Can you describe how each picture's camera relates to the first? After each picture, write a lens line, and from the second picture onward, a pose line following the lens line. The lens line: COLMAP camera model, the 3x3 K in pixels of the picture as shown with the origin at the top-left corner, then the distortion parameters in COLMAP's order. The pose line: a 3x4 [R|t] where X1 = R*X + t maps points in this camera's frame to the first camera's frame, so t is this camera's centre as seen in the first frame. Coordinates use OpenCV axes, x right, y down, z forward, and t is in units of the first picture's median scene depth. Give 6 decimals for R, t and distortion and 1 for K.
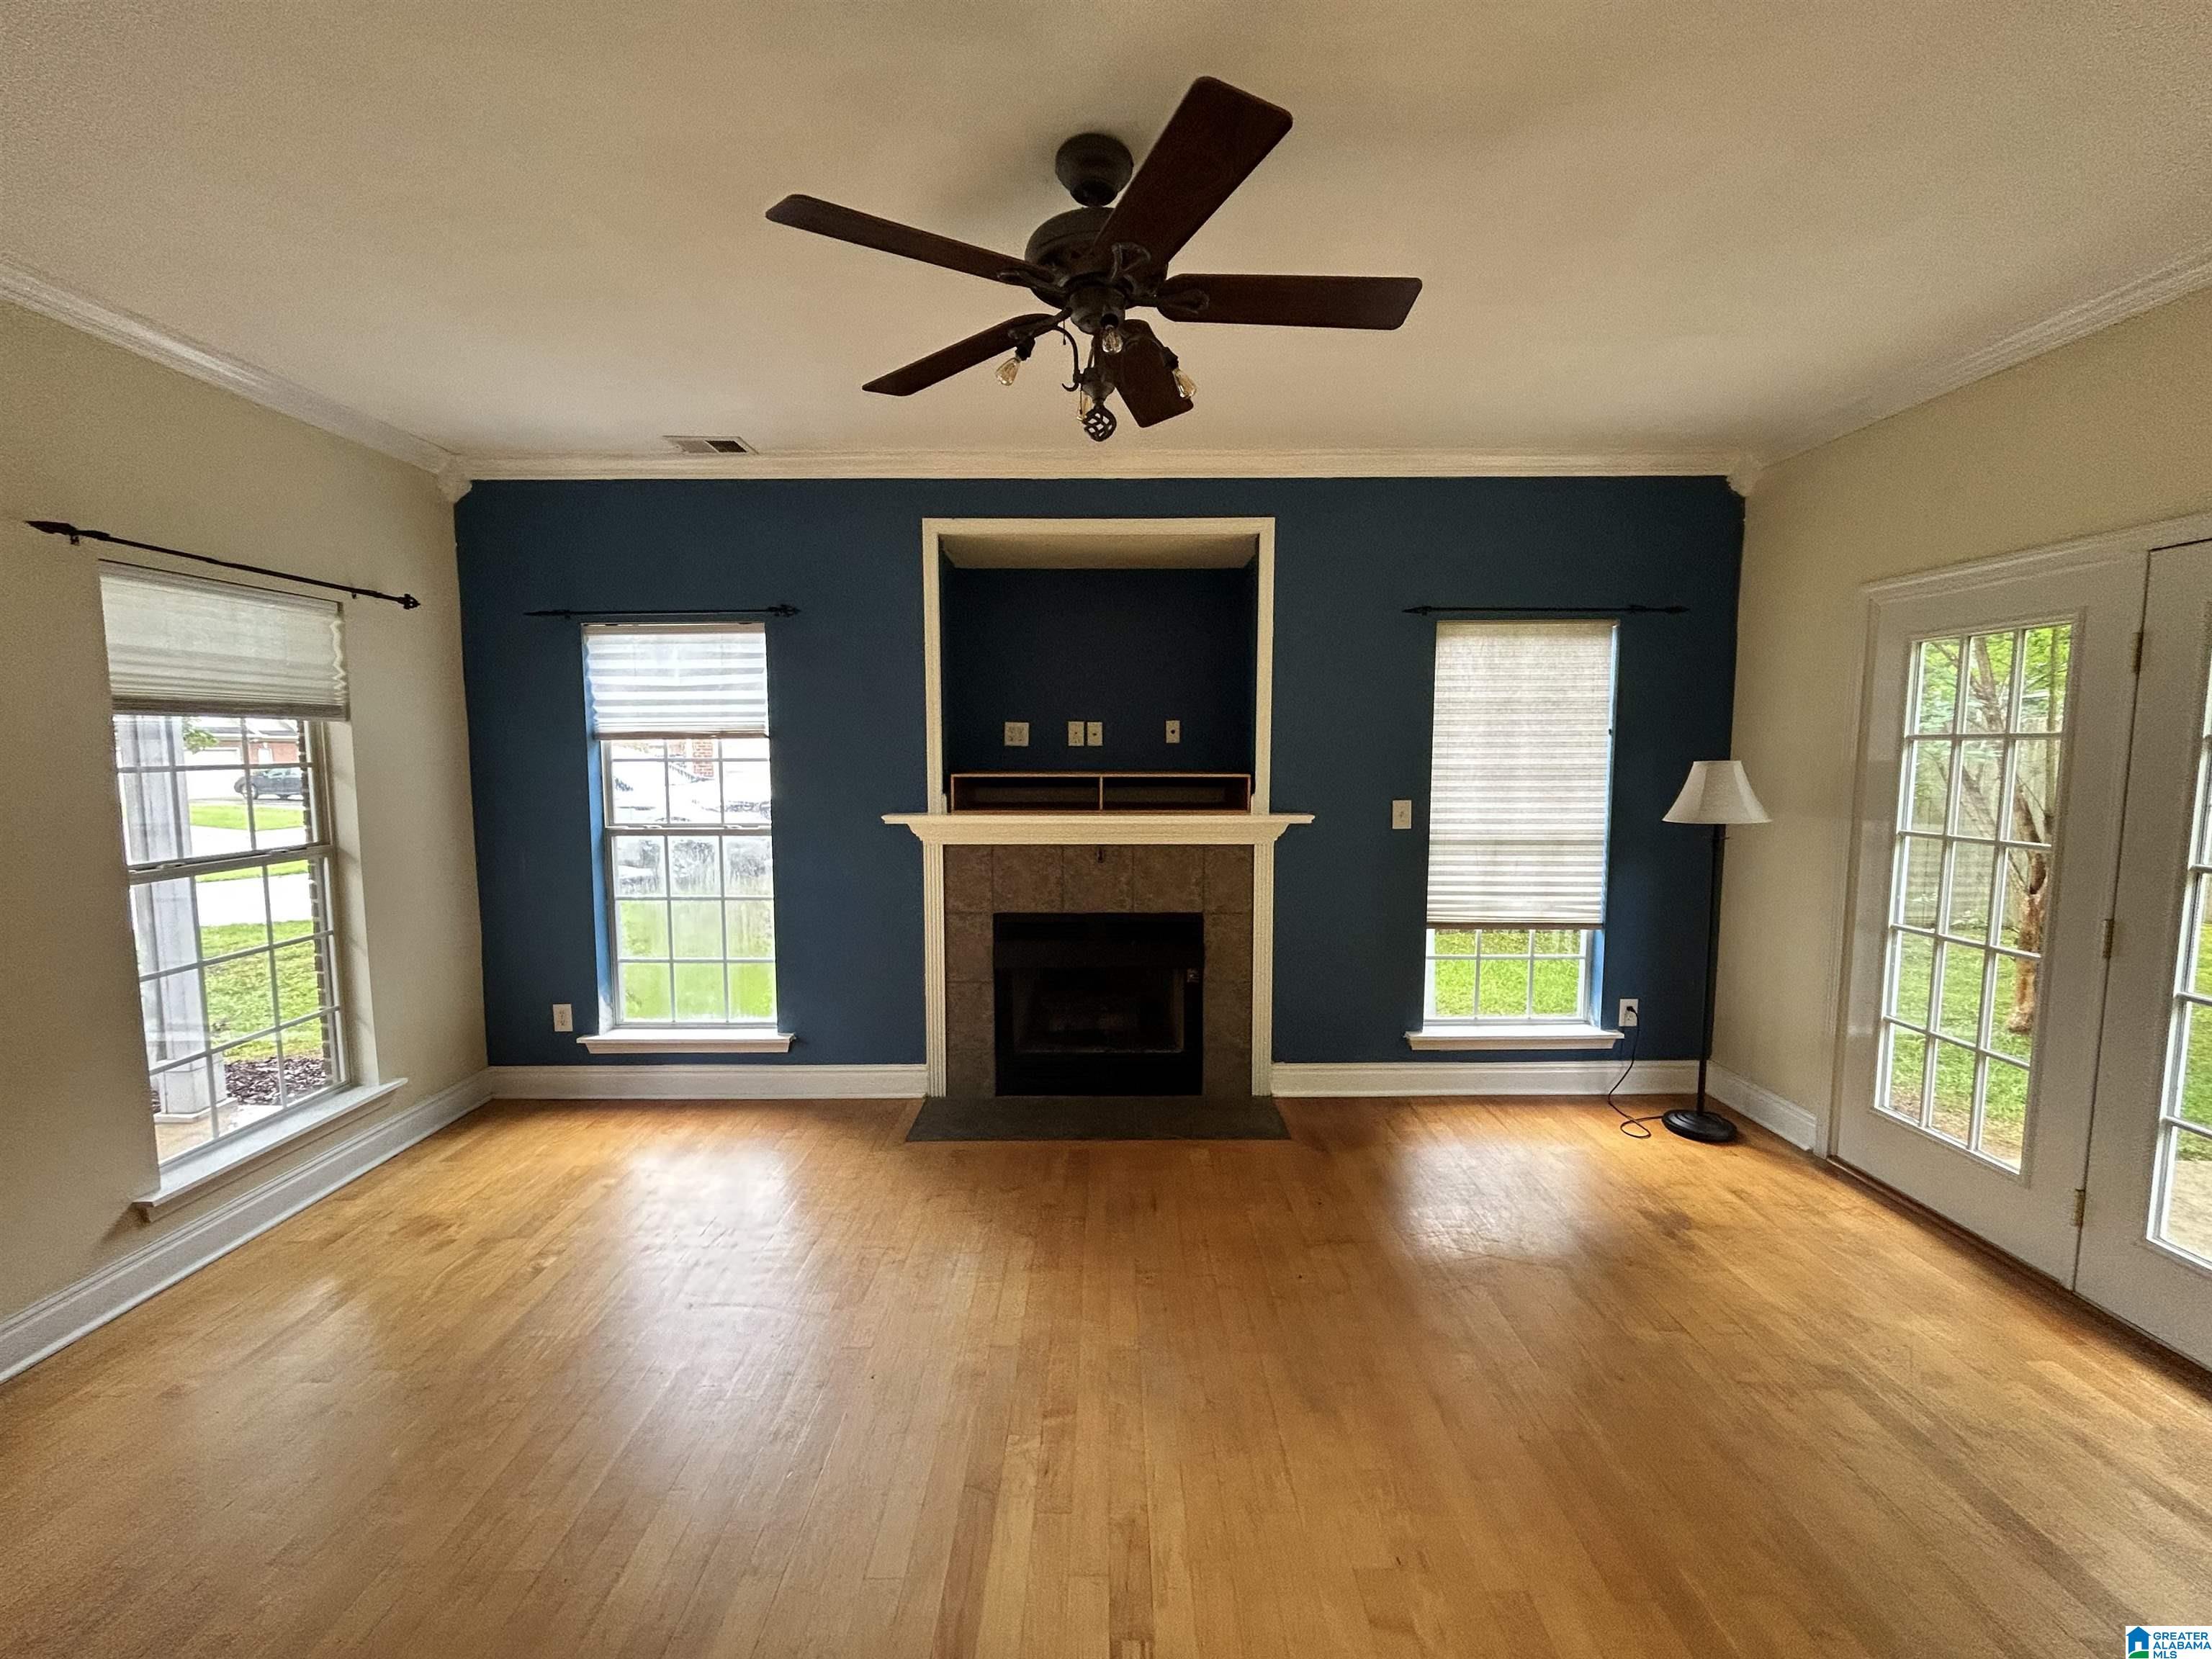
lens RADIAL K [[893.7, 0, 1106.0], [0, 893.7, 829.5], [0, 0, 1]] dist [0.002623, -0.000497]
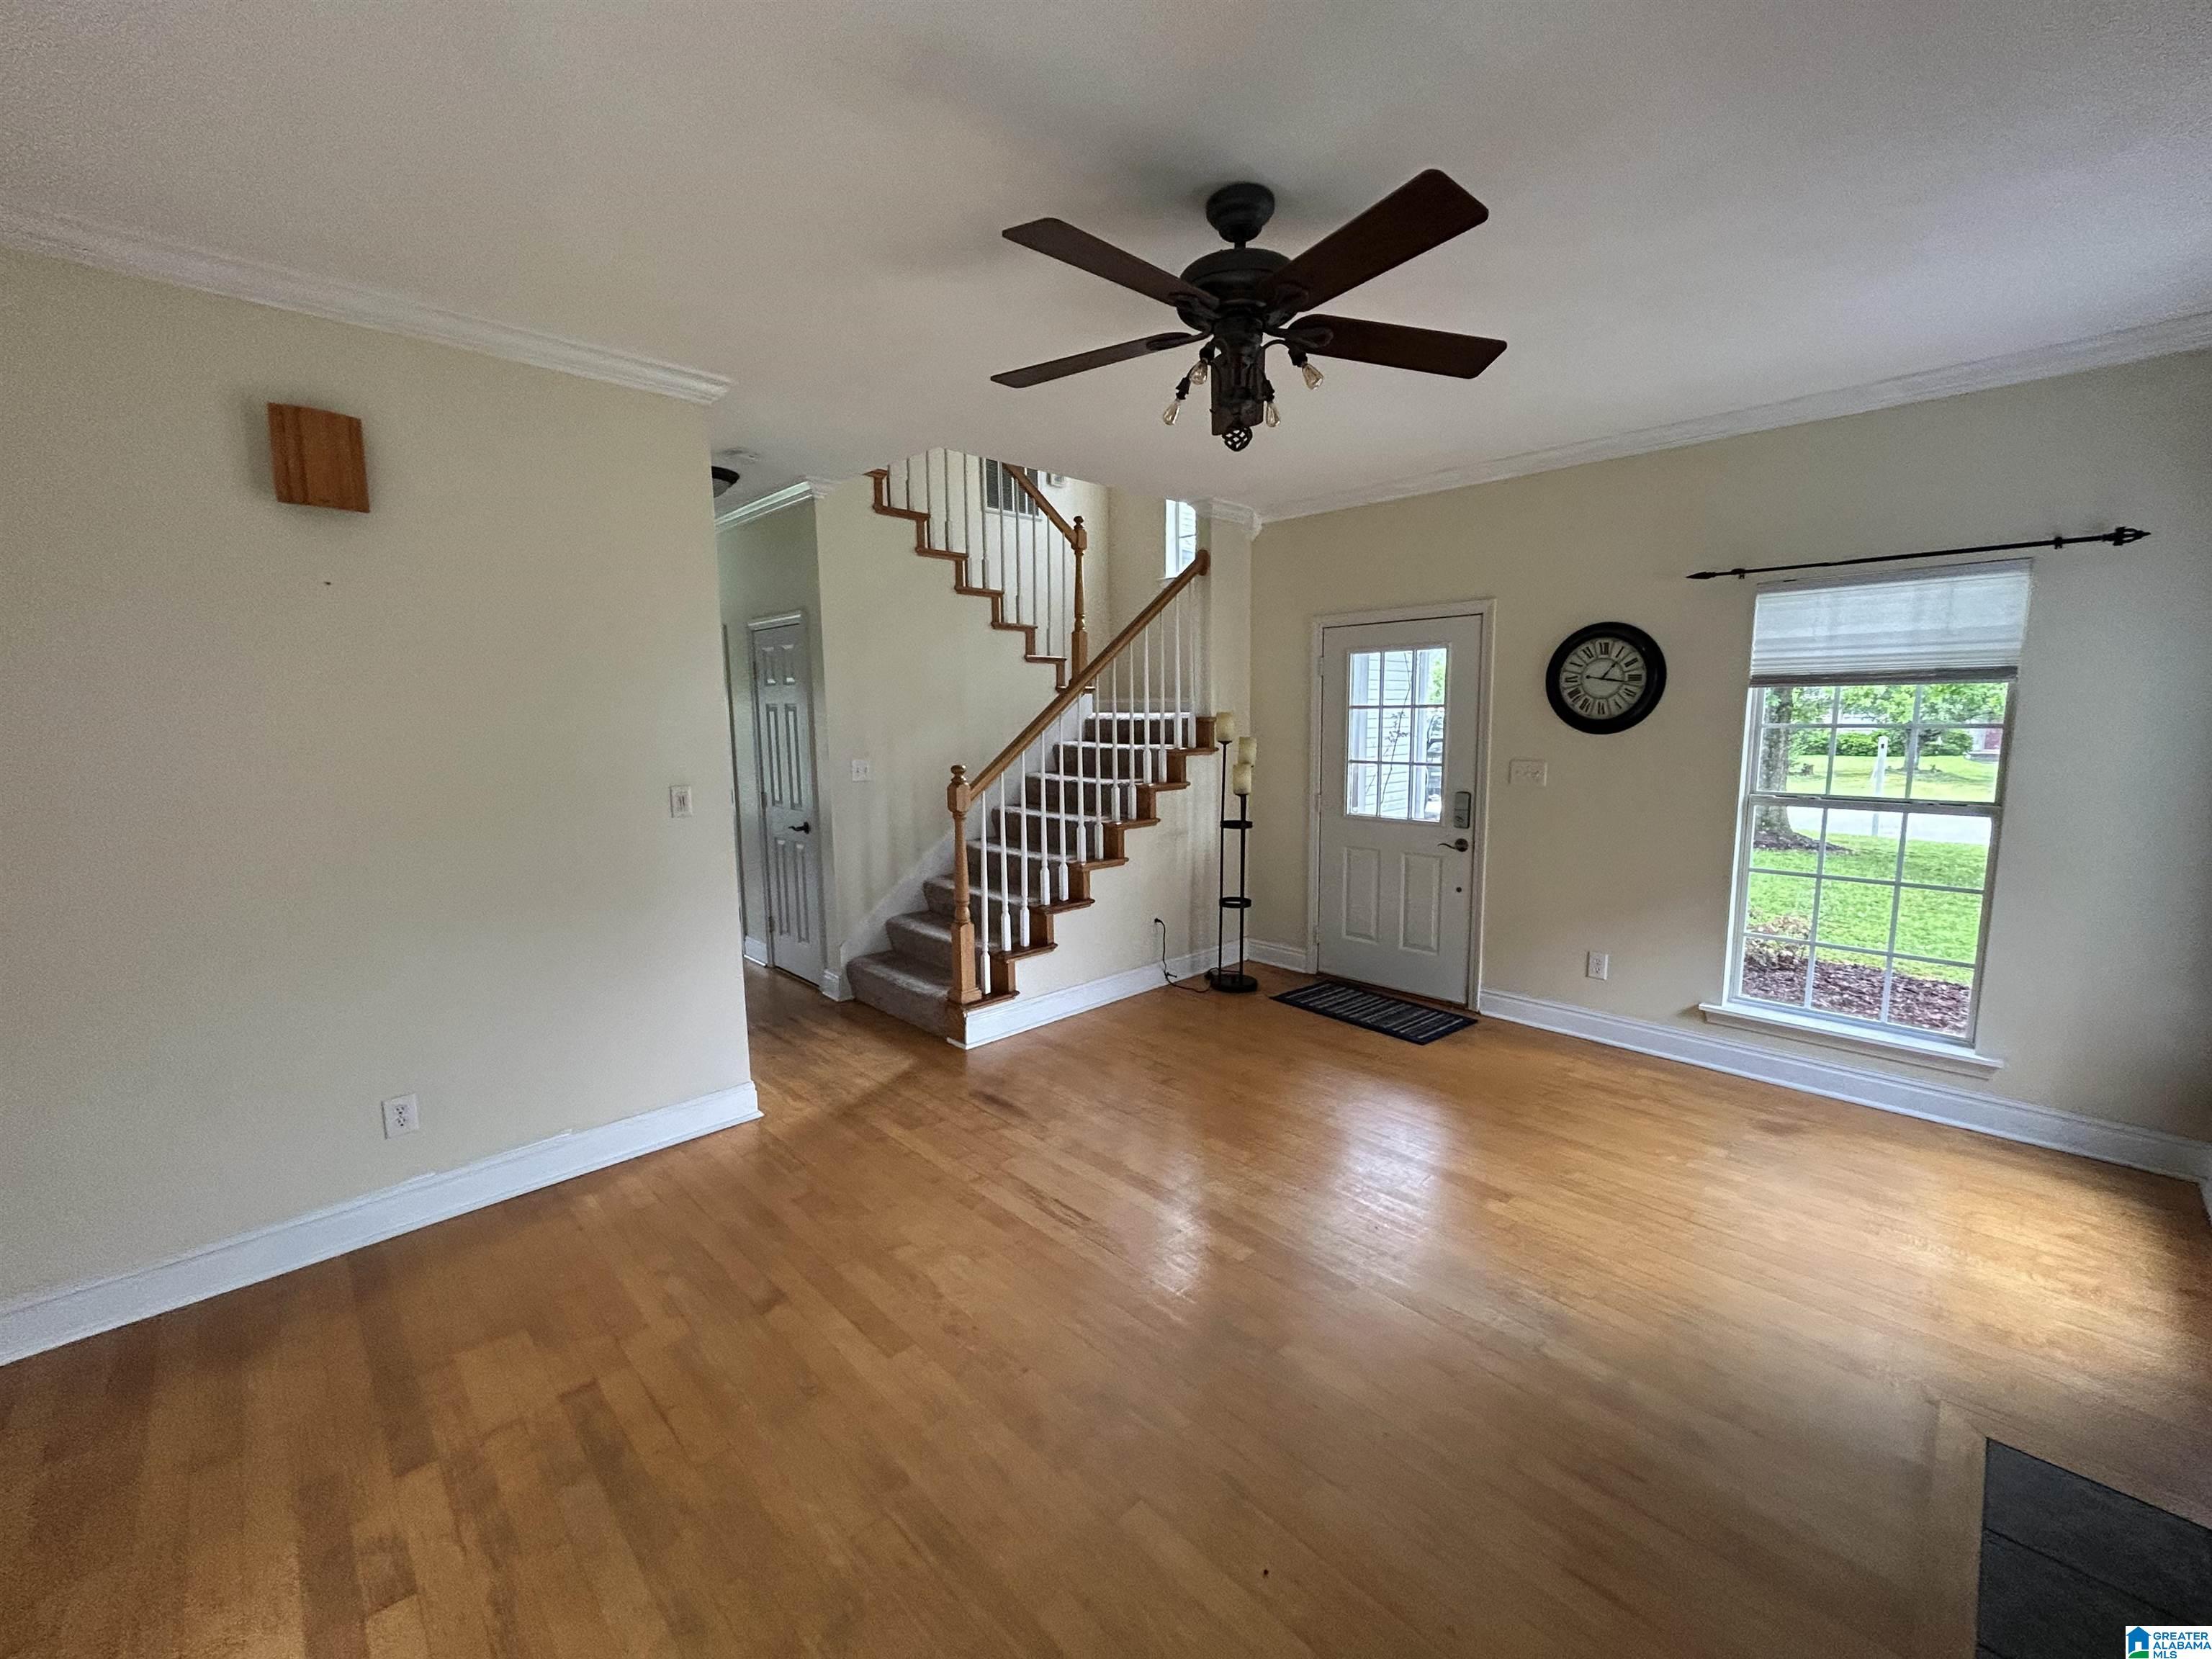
lens RADIAL K [[893.7, 0, 1106.0], [0, 893.7, 829.5], [0, 0, 1]] dist [0.002623, -0.000497]
pose [[-0.722701, 0.102125, -0.683574, 0.460039], [-0.049464, 0.978845, 0.198532, -0.090137], [0.689388, 0.177292, -0.702361, 0.859952]]
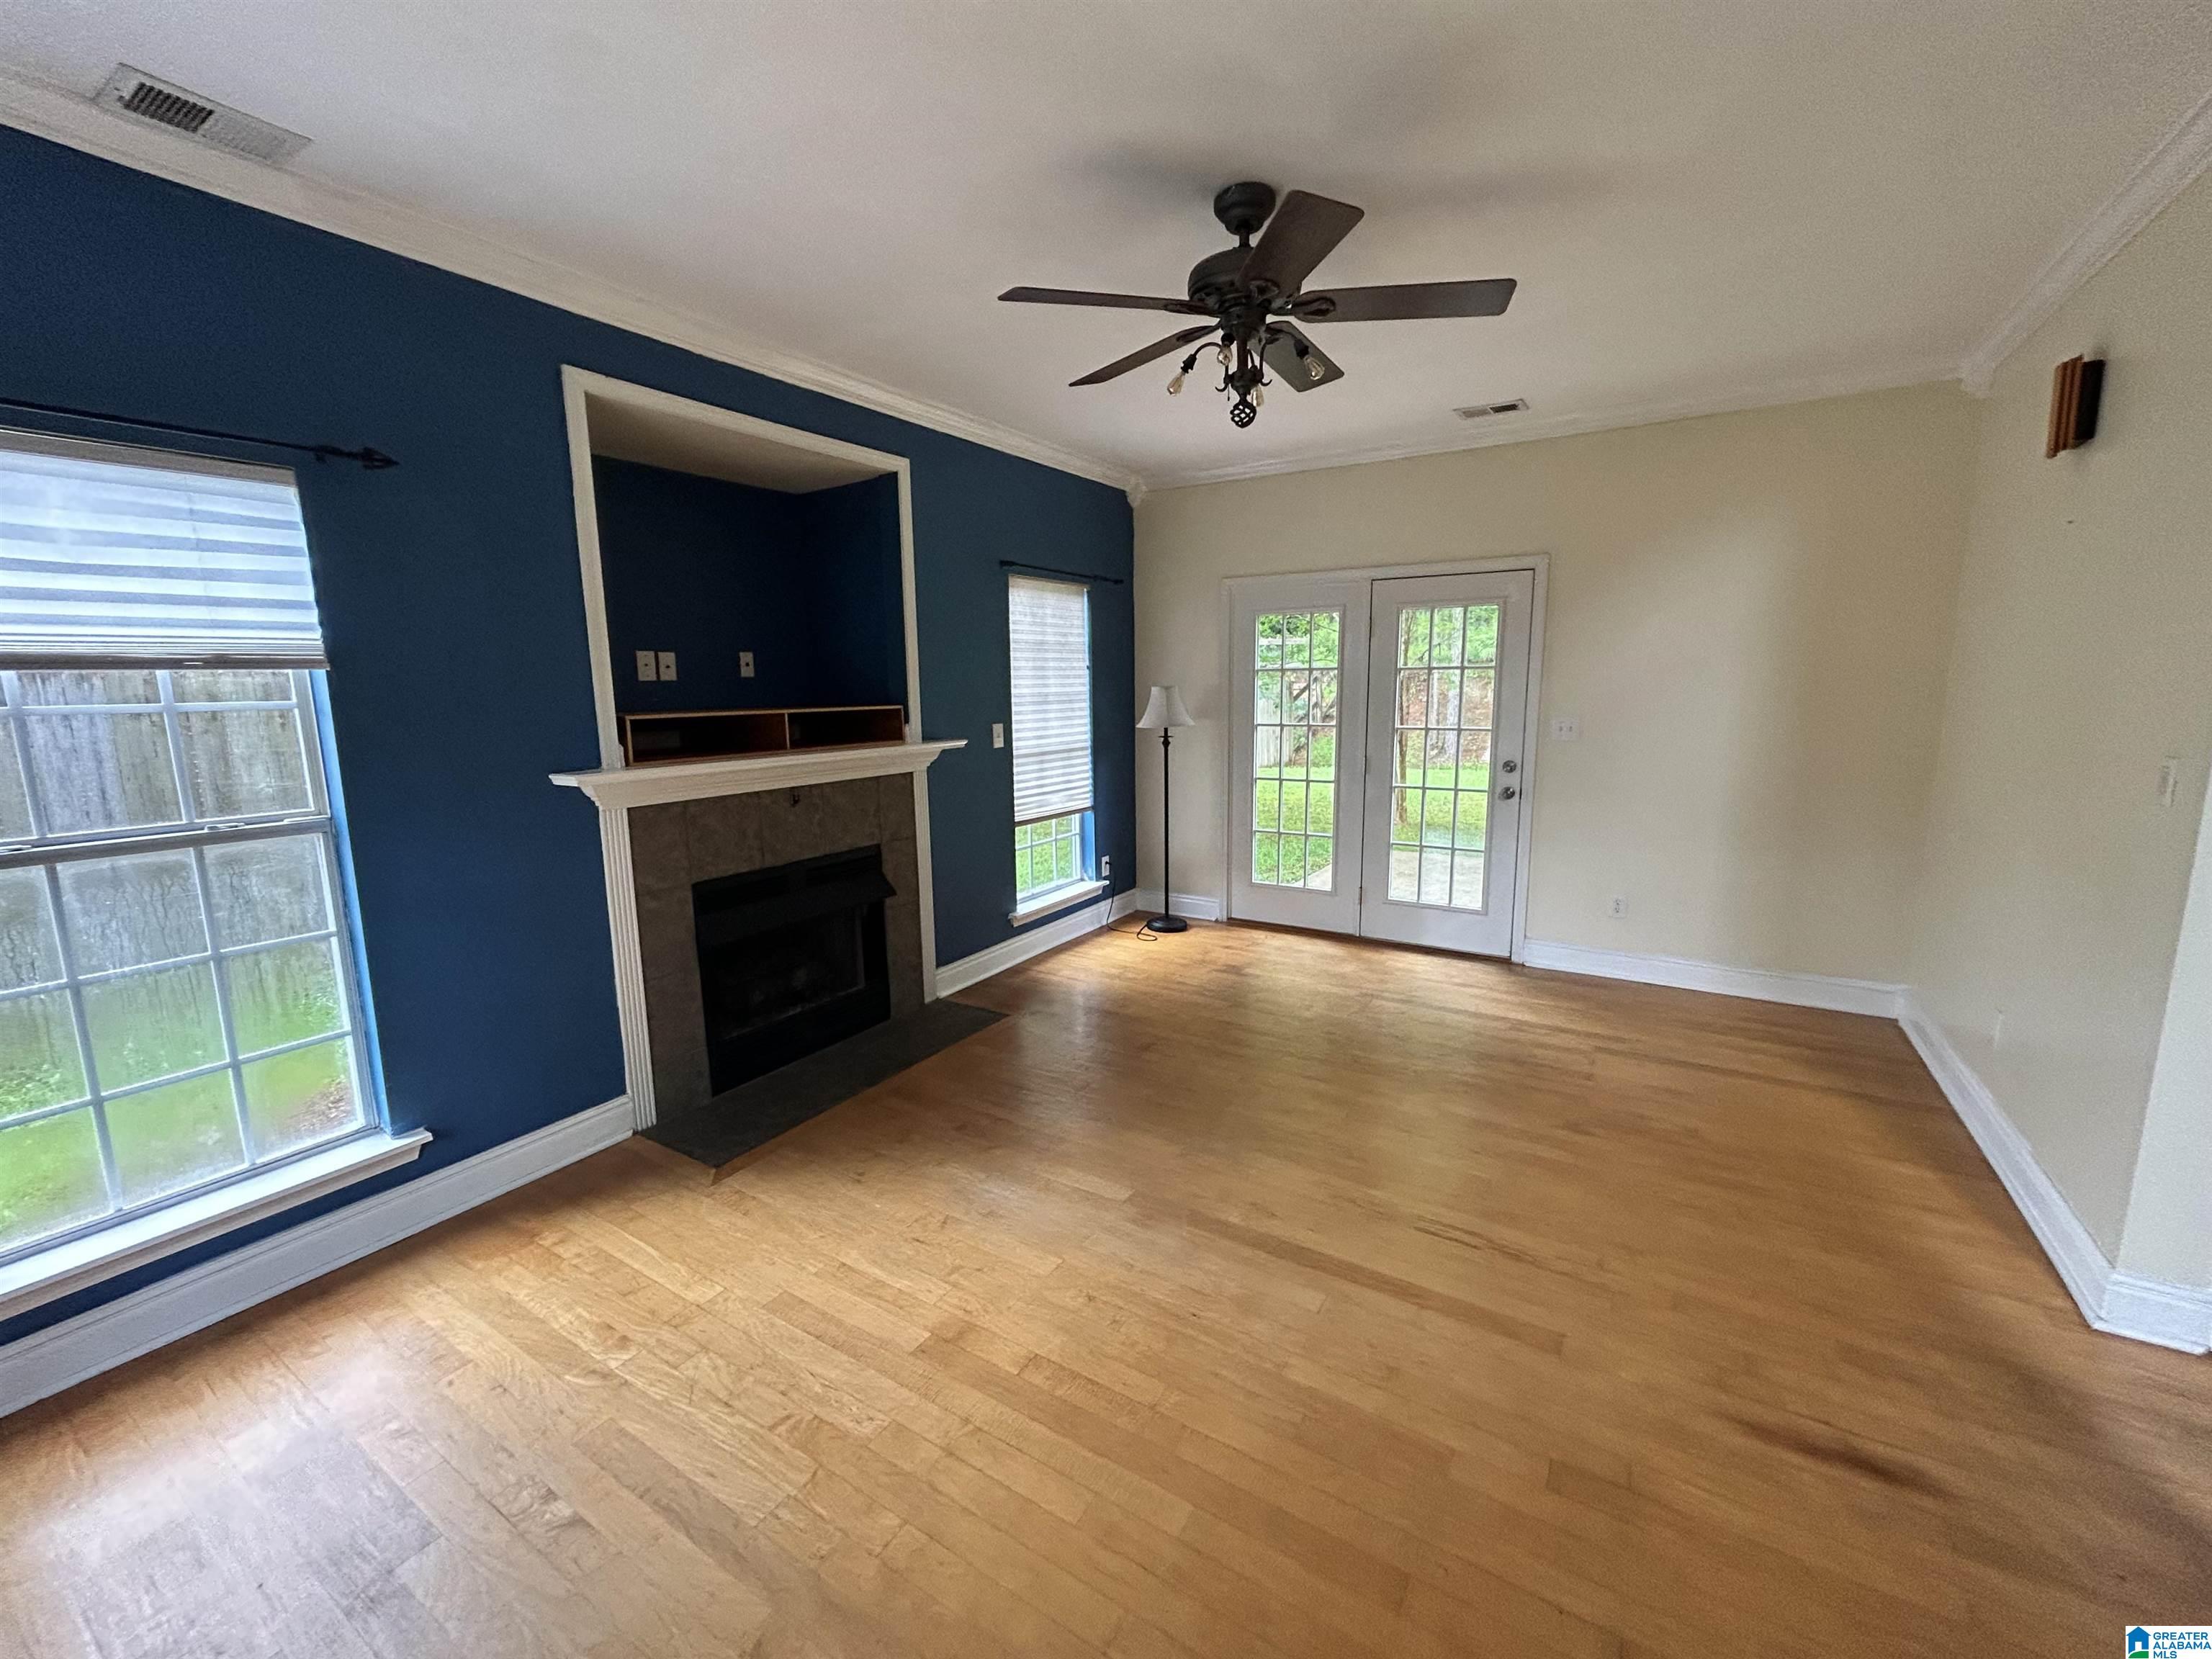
lens RADIAL K [[893.7, 0, 1106.0], [0, 893.7, 829.5], [0, 0, 1]] dist [0.002623, -0.000497]
pose [[0.533971, -0.144866, 0.833000, -0.608184], [0.089554, 0.989361, 0.114652, -0.016843], [-0.840746, 0.013378, 0.541264, 0.232371]]
